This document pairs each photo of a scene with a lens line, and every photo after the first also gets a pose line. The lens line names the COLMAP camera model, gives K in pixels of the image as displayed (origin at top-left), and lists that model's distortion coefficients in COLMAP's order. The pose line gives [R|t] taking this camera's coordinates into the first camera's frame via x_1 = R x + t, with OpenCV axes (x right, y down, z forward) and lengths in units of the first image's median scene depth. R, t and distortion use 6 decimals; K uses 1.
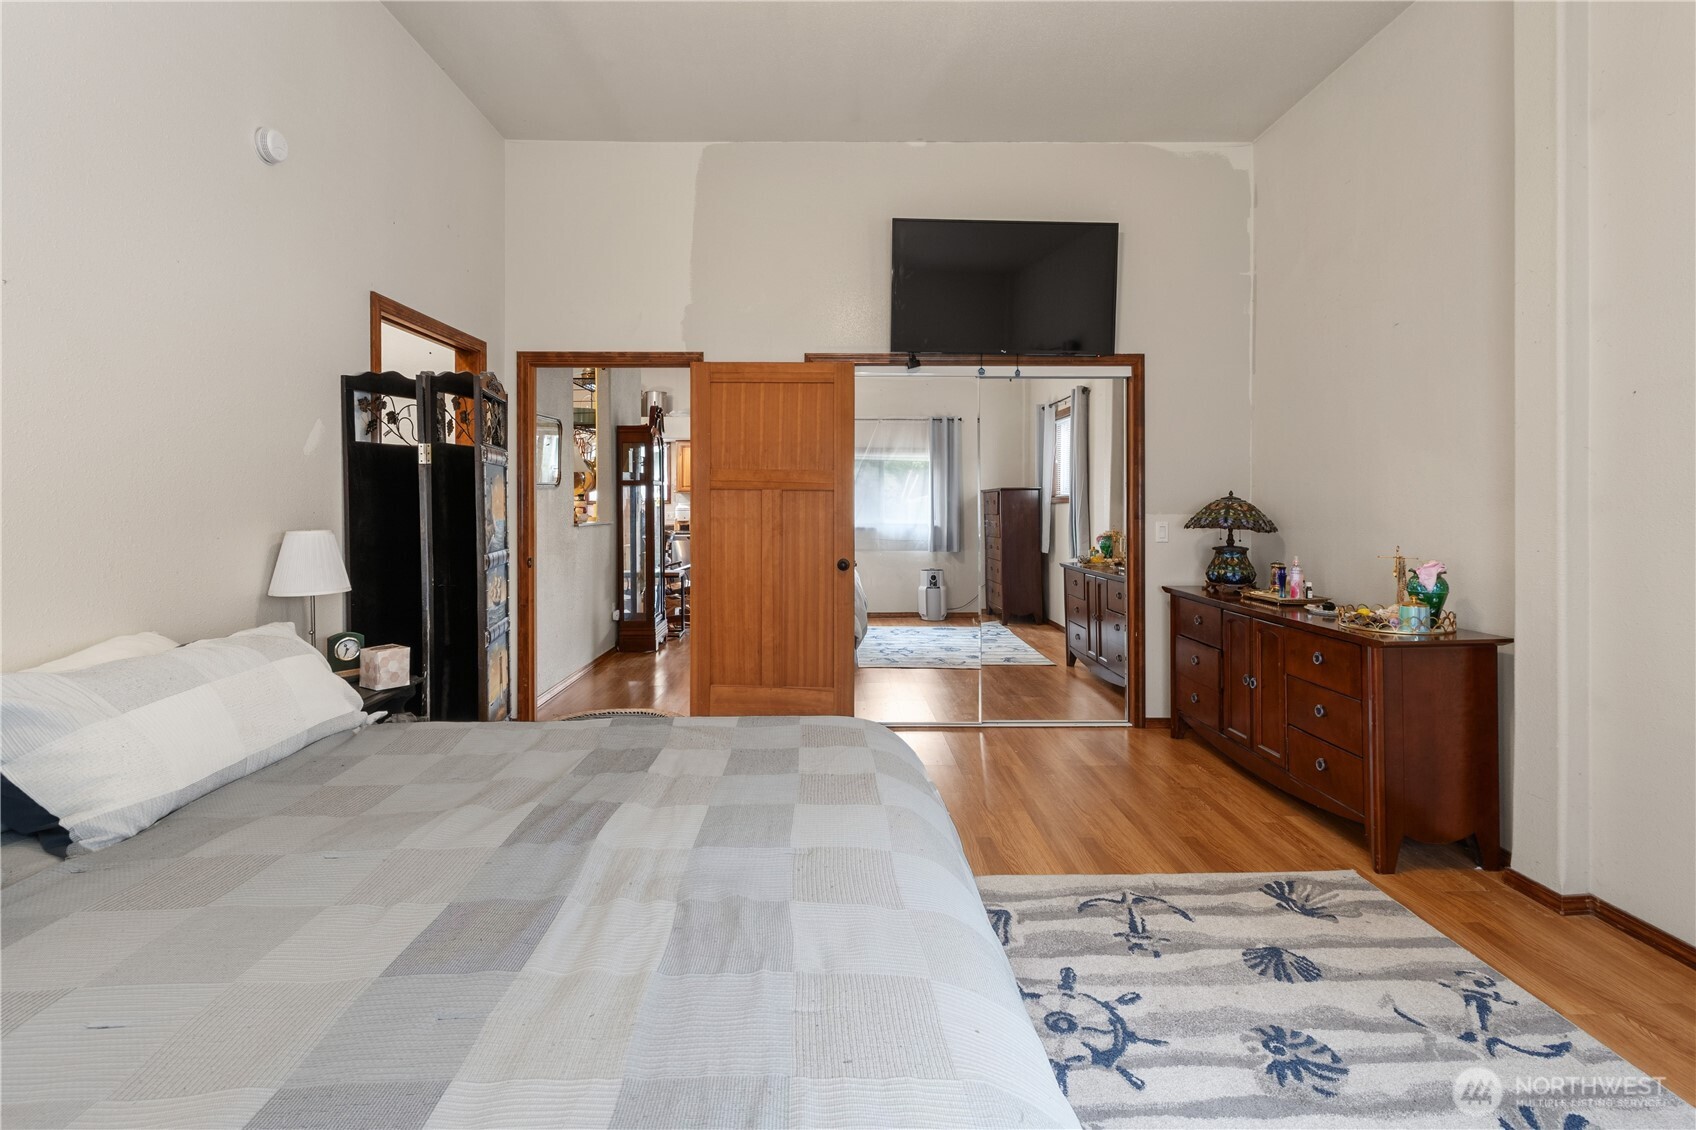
lens RADIAL K [[779.4, 0, 863.1], [0, 779.4, 505.4], [0, 0, 1]] dist [0.002270, -0.000173]
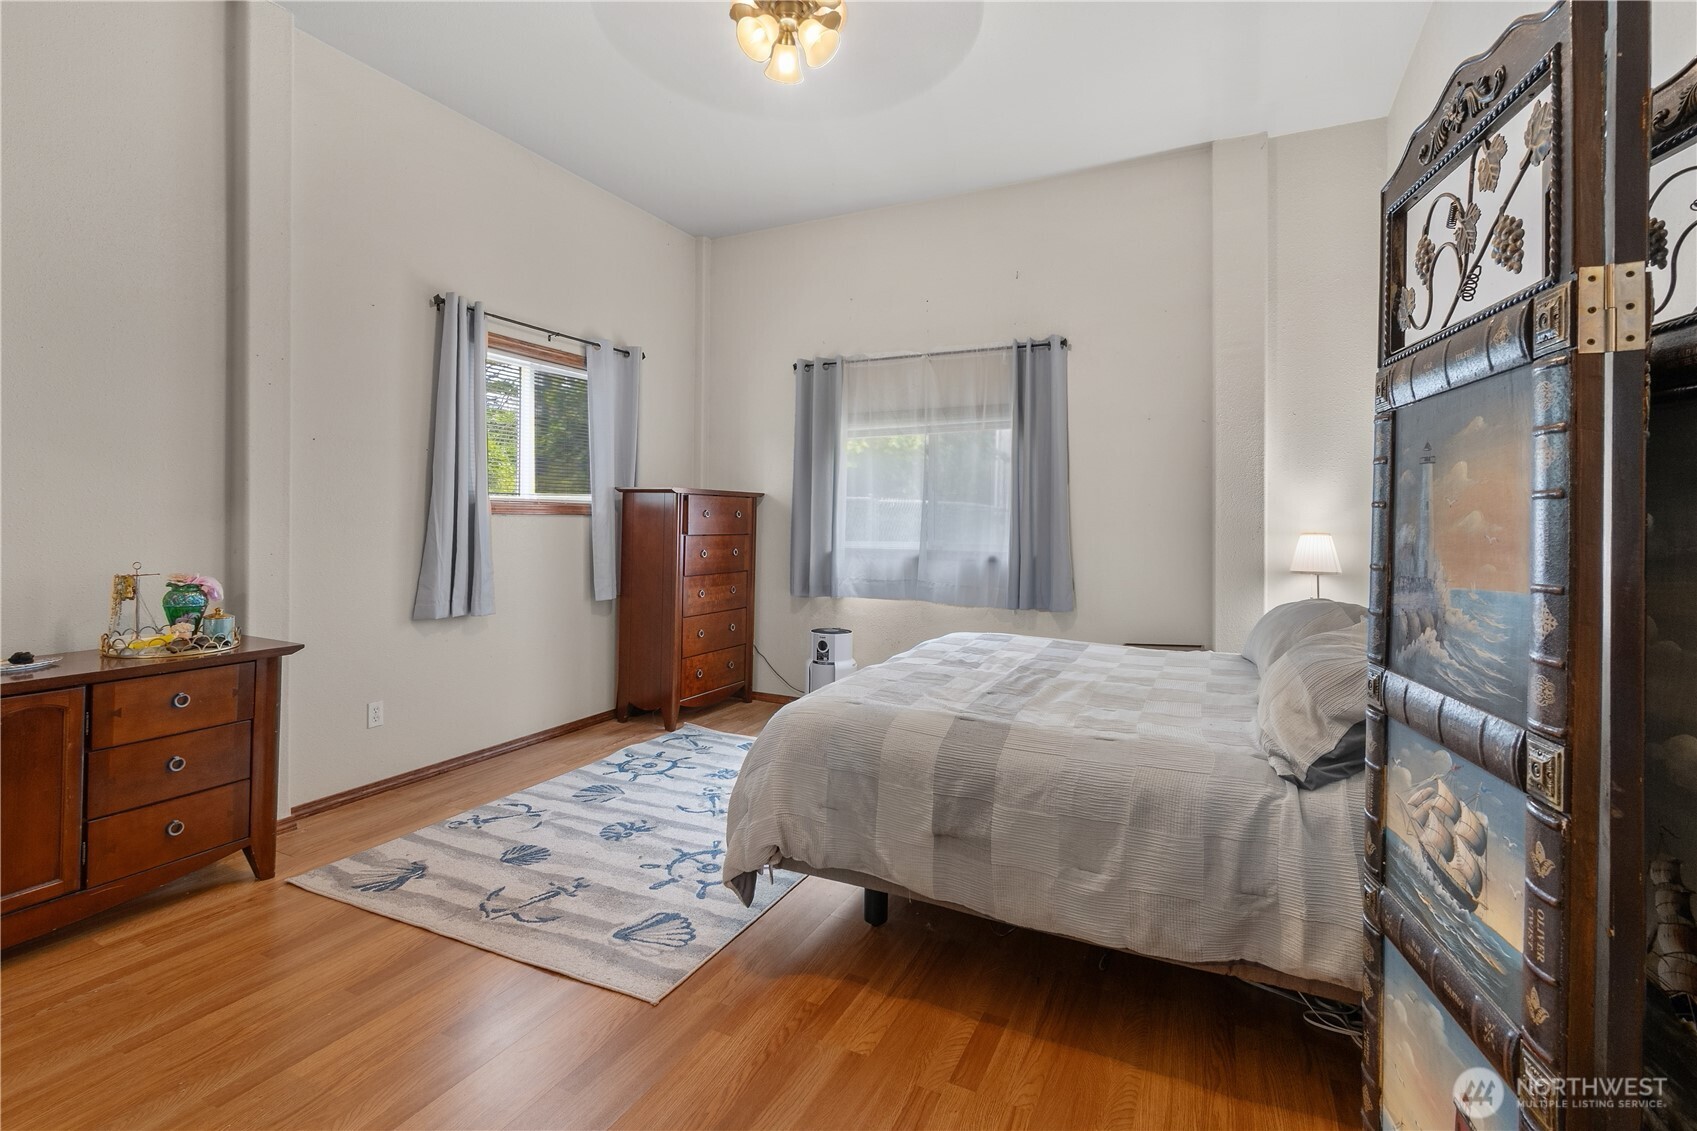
lens RADIAL K [[779.9, 0, 860.7], [0, 779.9, 521.0], [0, 0, 1]] dist [0.002270, -0.000173]
pose [[-0.892086, -0.003121, 0.451854, -0.614376], [-0.004647, 0.999987, -0.002266, 0.014304], [-0.451841, -0.004121, -0.892089, 2.038481]]
